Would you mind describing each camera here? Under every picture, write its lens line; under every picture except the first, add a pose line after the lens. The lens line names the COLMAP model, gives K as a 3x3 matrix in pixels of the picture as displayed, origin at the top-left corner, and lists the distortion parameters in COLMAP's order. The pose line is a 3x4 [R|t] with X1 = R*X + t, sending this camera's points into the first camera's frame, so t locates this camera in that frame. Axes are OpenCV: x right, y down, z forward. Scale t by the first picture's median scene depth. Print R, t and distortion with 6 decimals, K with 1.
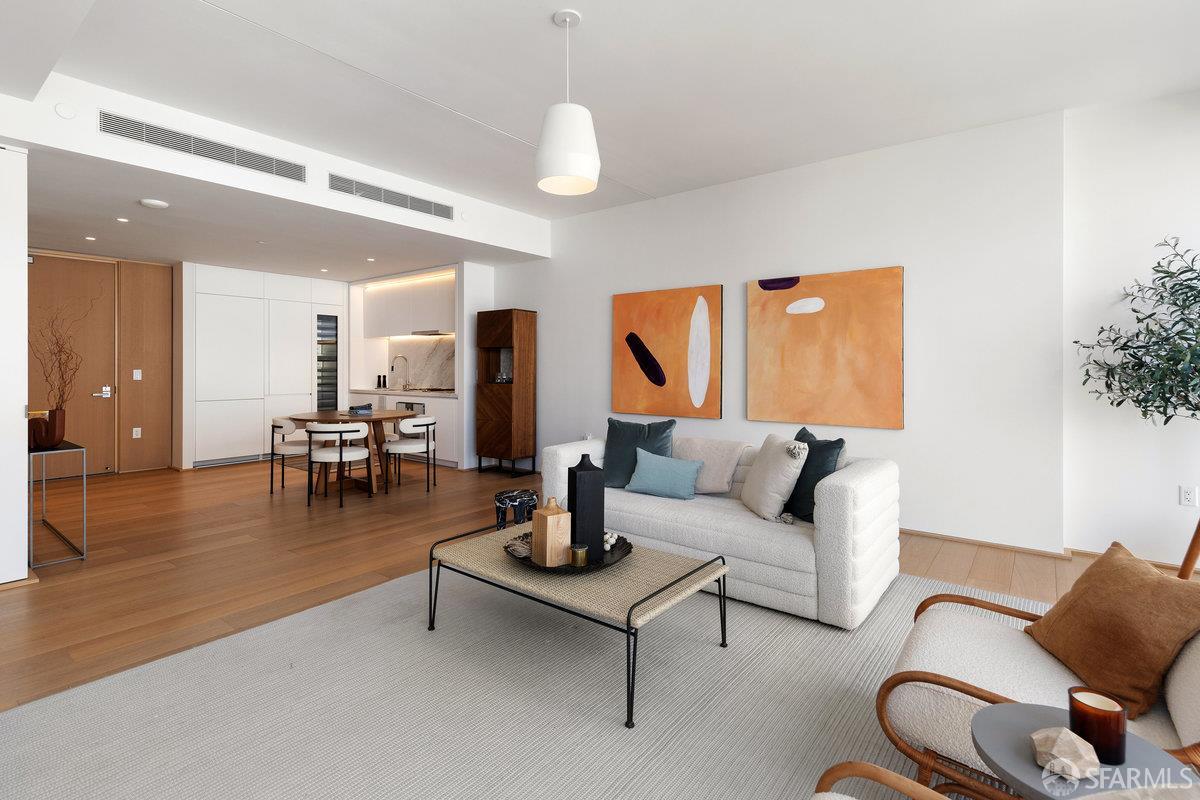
lens RADIAL K [[570.4, 0, 600.9], [0, 570.4, 368.1], [0, 0, 1]] dist [0.001108, 0.000068]
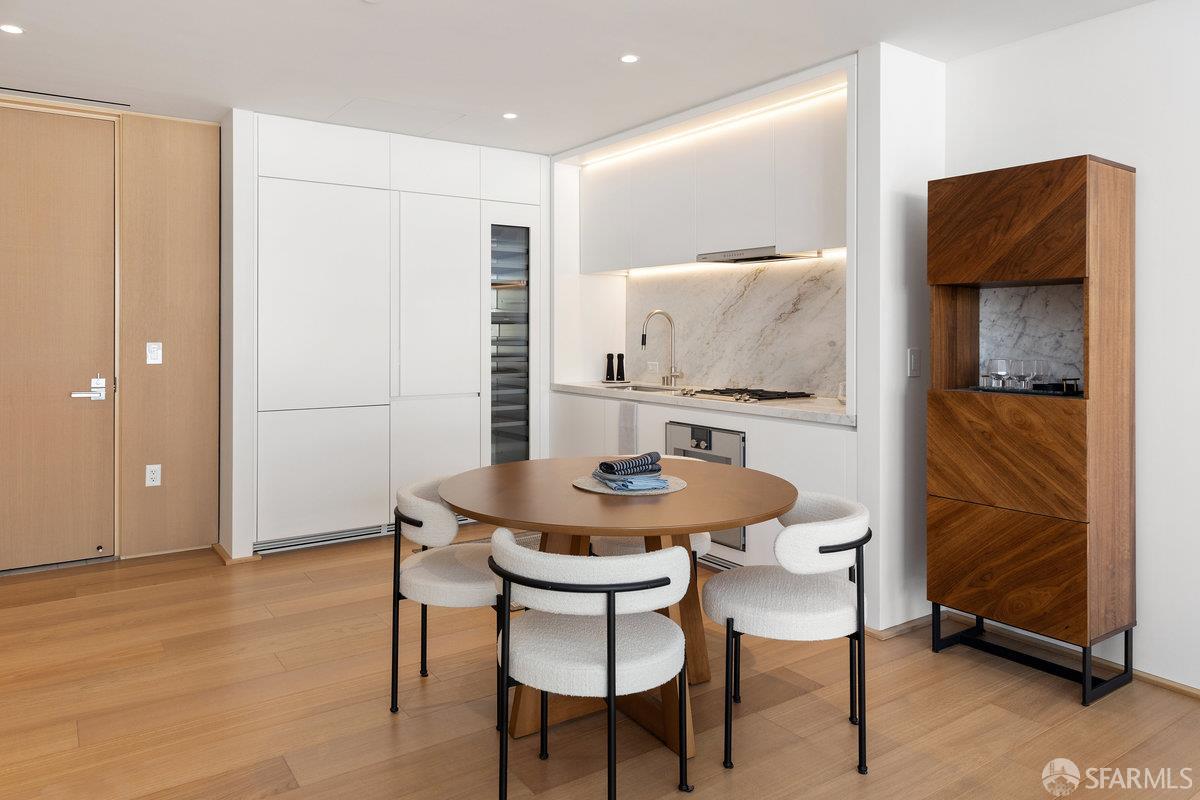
lens RADIAL K [[804.8, 0, 591.9], [0, 804.8, 332.9], [0, 0, 1]] dist [-0.003357, -0.000668]
pose [[0.952673, 0.002583, -0.303984, -0.263480], [-0.001534, 0.999992, 0.003689, -0.008842], [0.303992, -0.003048, 0.952670, 0.479008]]
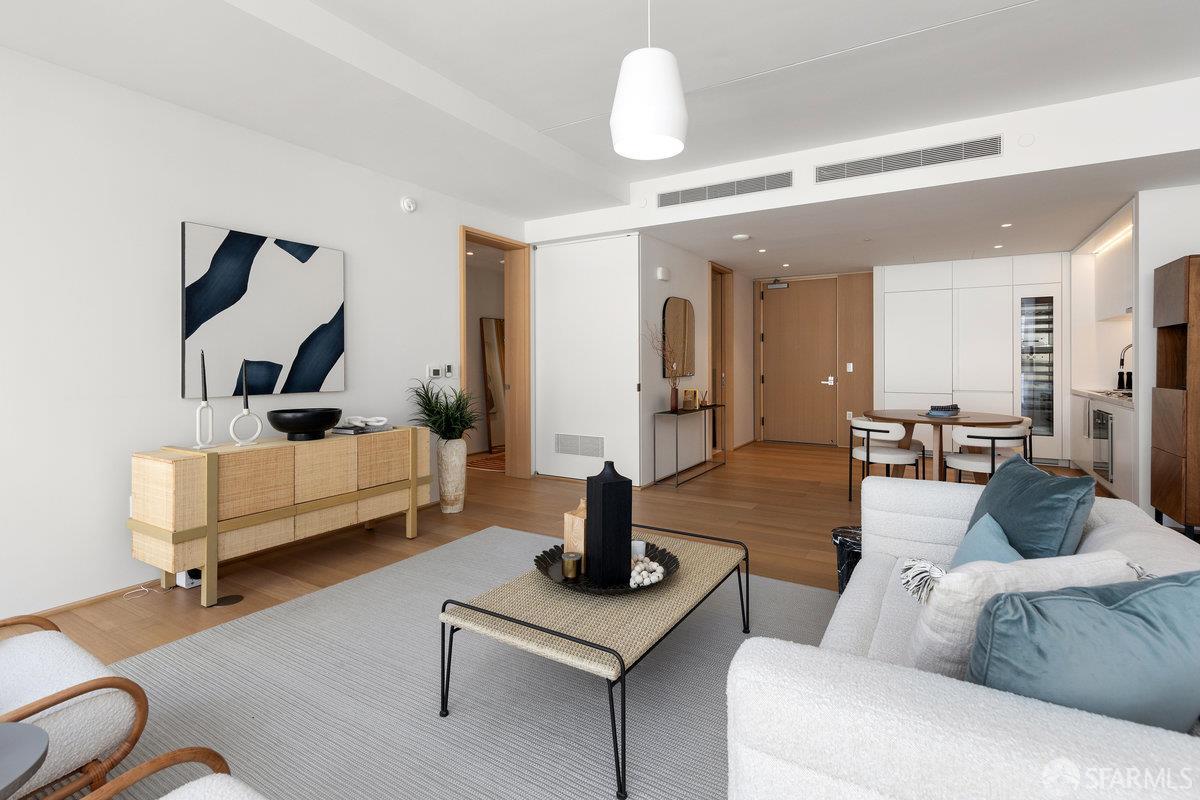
lens RADIAL K [[570.4, 0, 600.9], [0, 570.4, 368.1], [0, 0, 1]] dist [0.001108, 0.000068]
pose [[0.119875, 0.010256, -0.992736, 0.321337], [0.001468, 0.999944, 0.010508, -0.000590], [0.992788, -0.002717, 0.119853, 0.341821]]
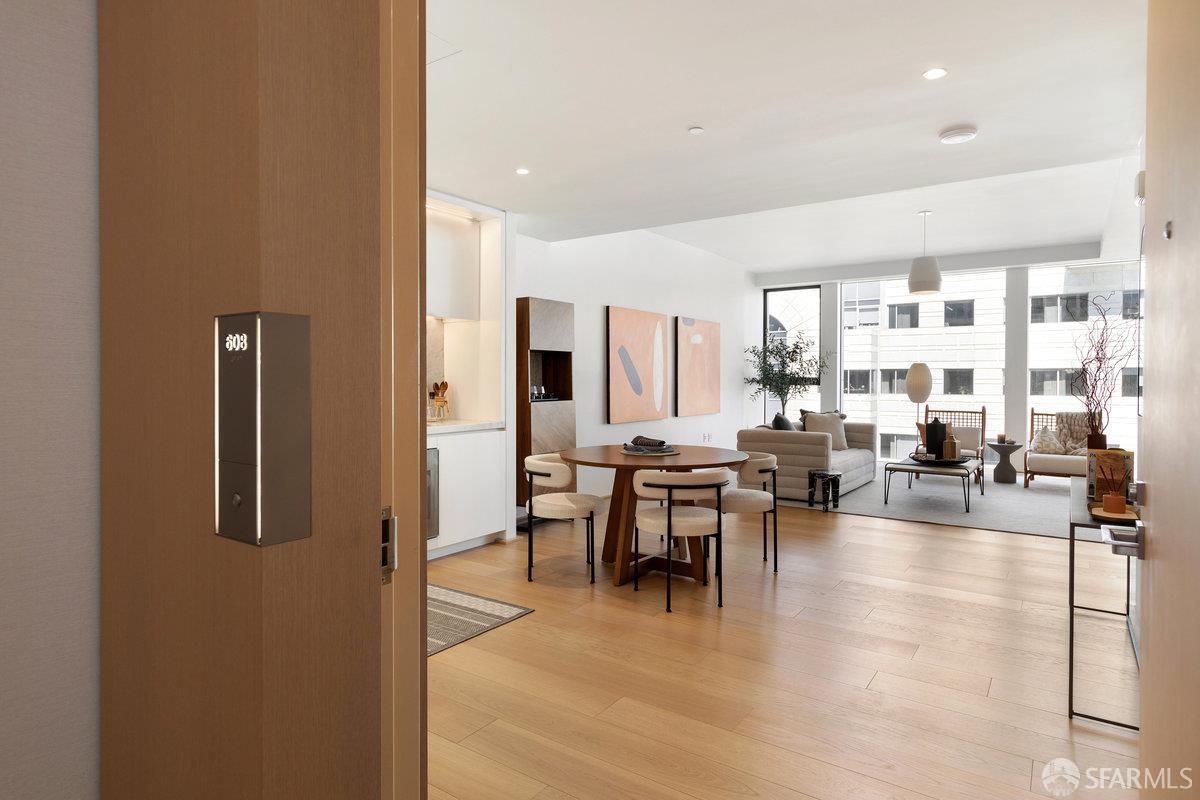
lens RADIAL K [[667.4, 0, 598.1], [0, 667.4, 386.1], [0, 0, 1]] dist [0.003416, 0.001396]
pose [[-0.050796, -0.012153, 0.998635, -1.015890], [-0.000446, 0.999926, 0.012146, -0.002290], [-0.998709, 0.000171, -0.050798, 0.961009]]
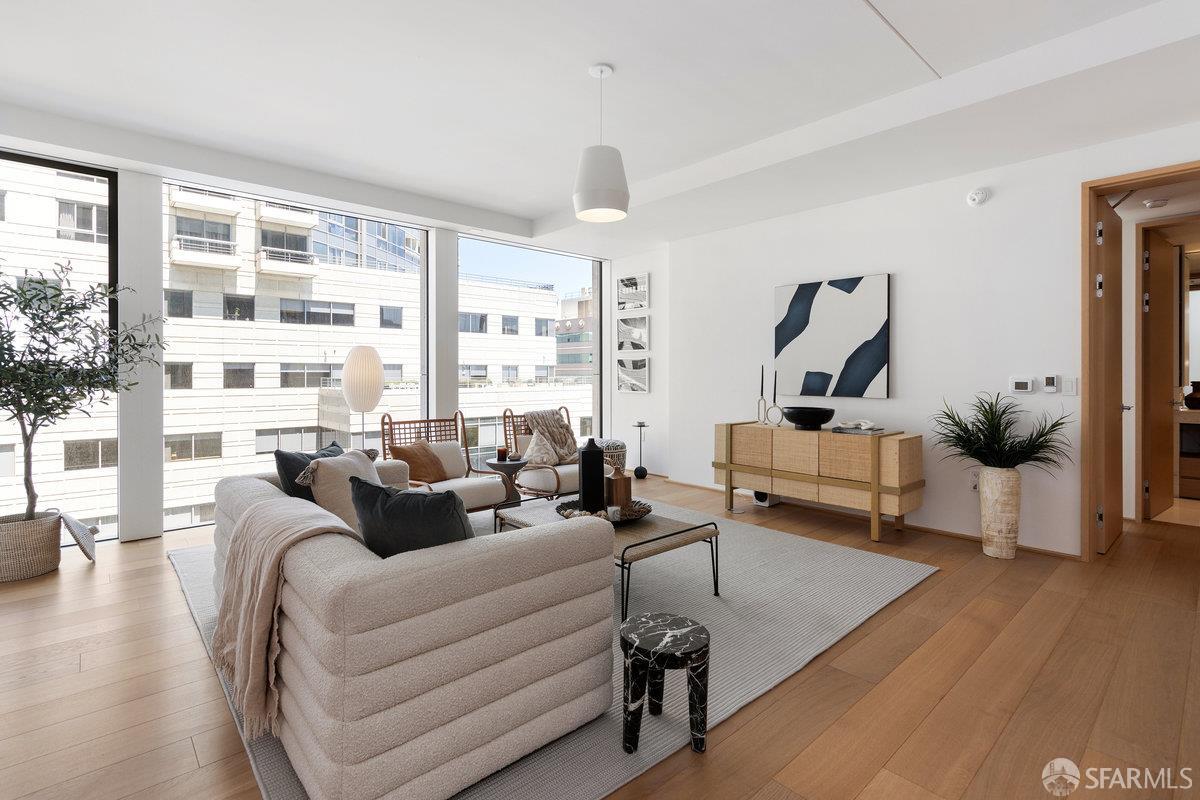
lens RADIAL K [[564.1, 0, 597.8], [0, 564.1, 370.0], [0, 0, 1]] dist [-0.000046, 0.000099]
pose [[-0.984682, -0.000311, 0.174361, -0.103889], [-0.001123, 0.999989, -0.004560, -0.000475], [-0.174358, -0.004686, -0.984671, 0.879640]]
